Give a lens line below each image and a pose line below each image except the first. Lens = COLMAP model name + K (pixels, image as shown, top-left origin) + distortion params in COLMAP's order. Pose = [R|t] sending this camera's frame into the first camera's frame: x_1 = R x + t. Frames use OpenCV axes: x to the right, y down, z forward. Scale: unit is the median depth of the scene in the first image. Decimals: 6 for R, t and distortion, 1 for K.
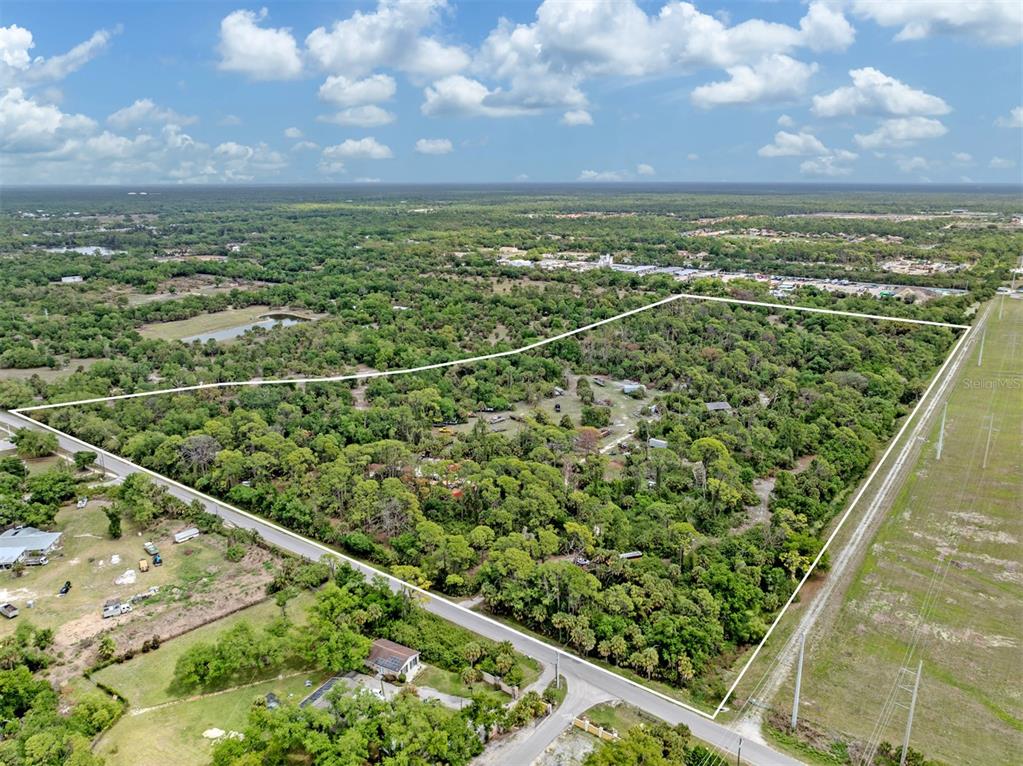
lens RADIAL K [[750.9, 0, 526.0], [0, 750.9, 368.2], [0, 0, 1]] dist [-0.041325, 0.032870]
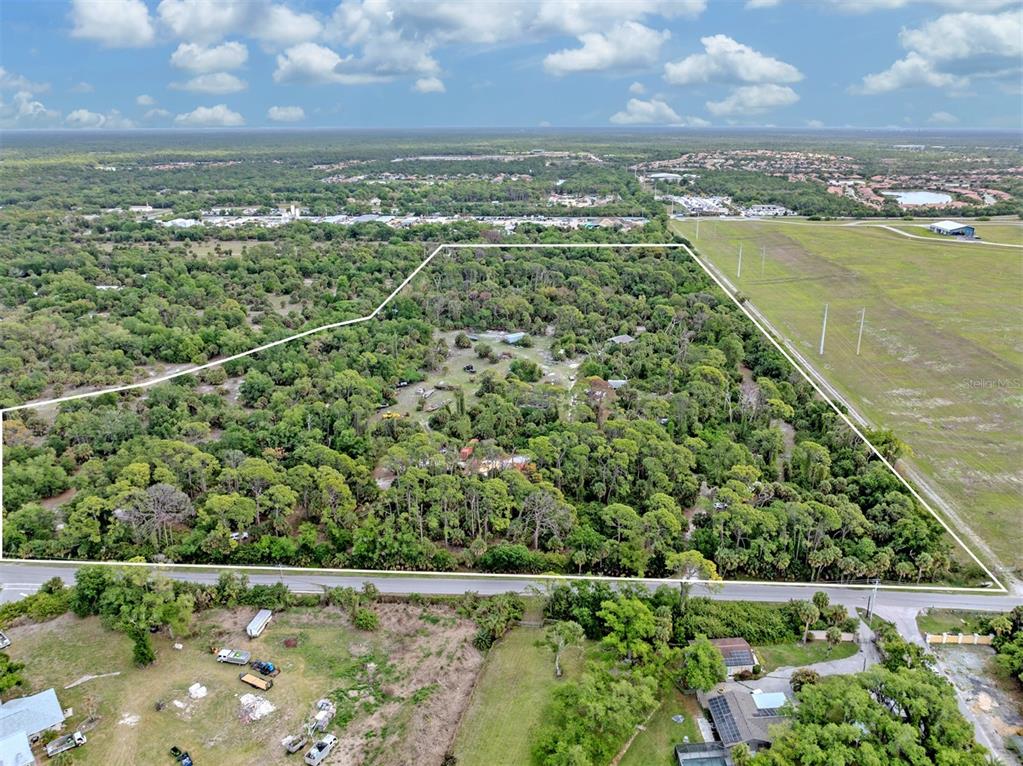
lens RADIAL K [[766.8, 0, 541.7], [0, 766.8, 384.2], [0, 0, 1]] dist [-0.026651, 0.011380]
pose [[0.837193, -0.176399, 0.517679, -0.348789], [0.134497, 0.983893, 0.117751, -0.024854], [-0.530112, -0.028954, 0.847433, 0.169177]]
